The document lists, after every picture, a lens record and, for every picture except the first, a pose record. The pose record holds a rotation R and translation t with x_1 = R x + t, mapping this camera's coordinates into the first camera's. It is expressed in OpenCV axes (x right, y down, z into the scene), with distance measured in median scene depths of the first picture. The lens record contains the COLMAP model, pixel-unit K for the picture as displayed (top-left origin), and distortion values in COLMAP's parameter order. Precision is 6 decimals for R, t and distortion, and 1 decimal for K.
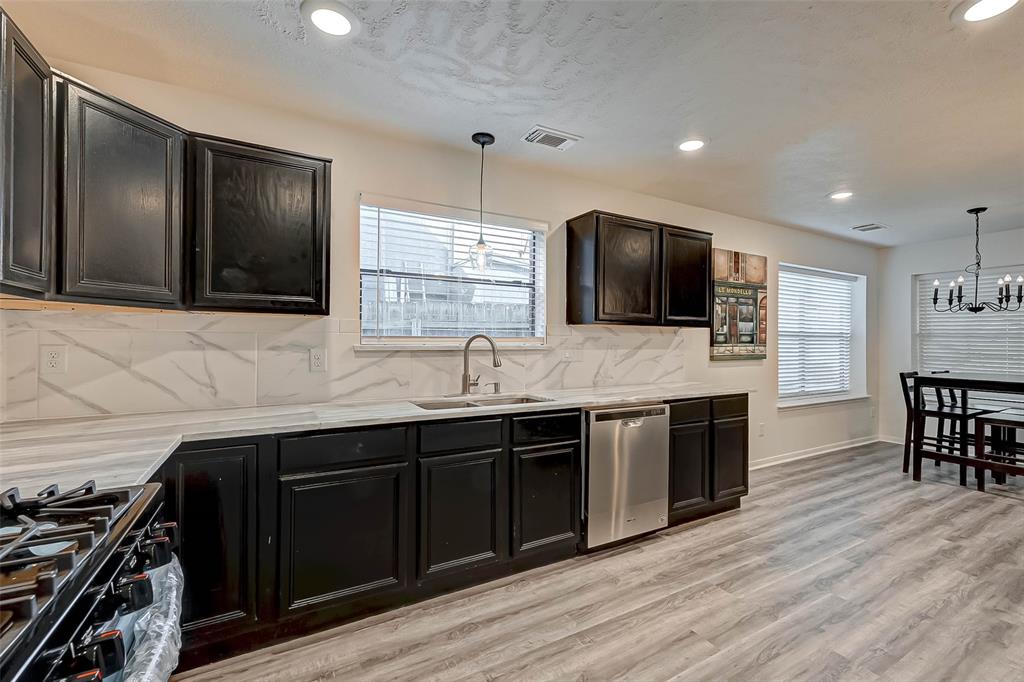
lens RADIAL K [[428.1, 0, 507.5], [0, 428.1, 338.9], [0, 0, 1]] dist [-0.000297, -0.000366]
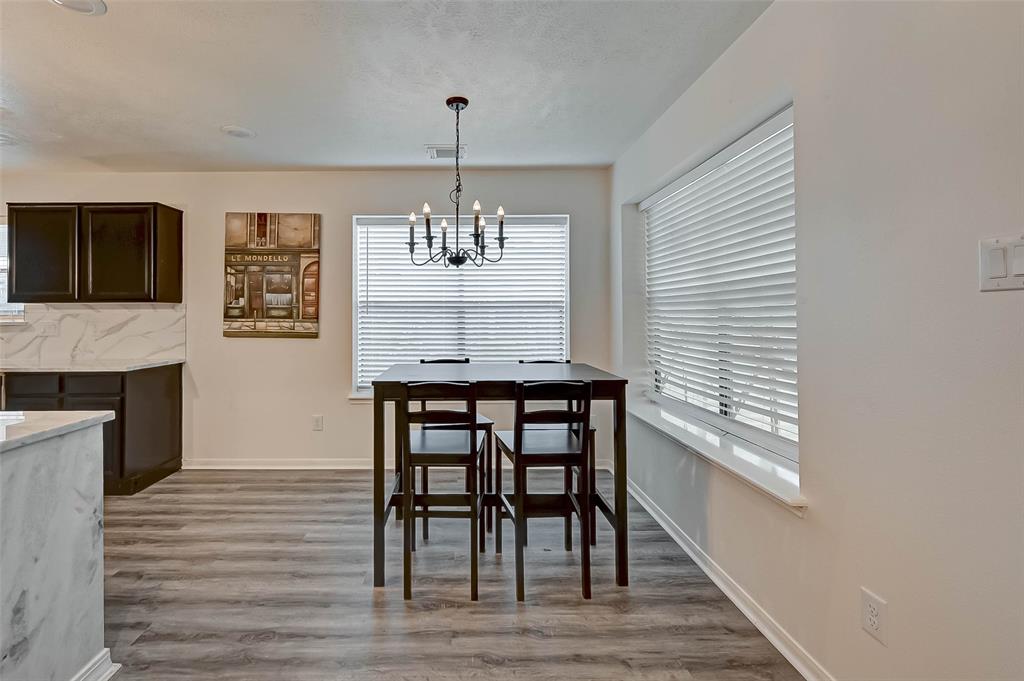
lens RADIAL K [[453.3, 0, 460.2], [0, 453.3, 308.3], [0, 0, 1]] dist [0.002489, -0.000013]
pose [[0.866475, -0.017990, -0.498896, 1.364844], [0.011380, 0.999803, -0.016287, 0.010063], [0.499090, 0.008434, 0.866509, 0.410045]]
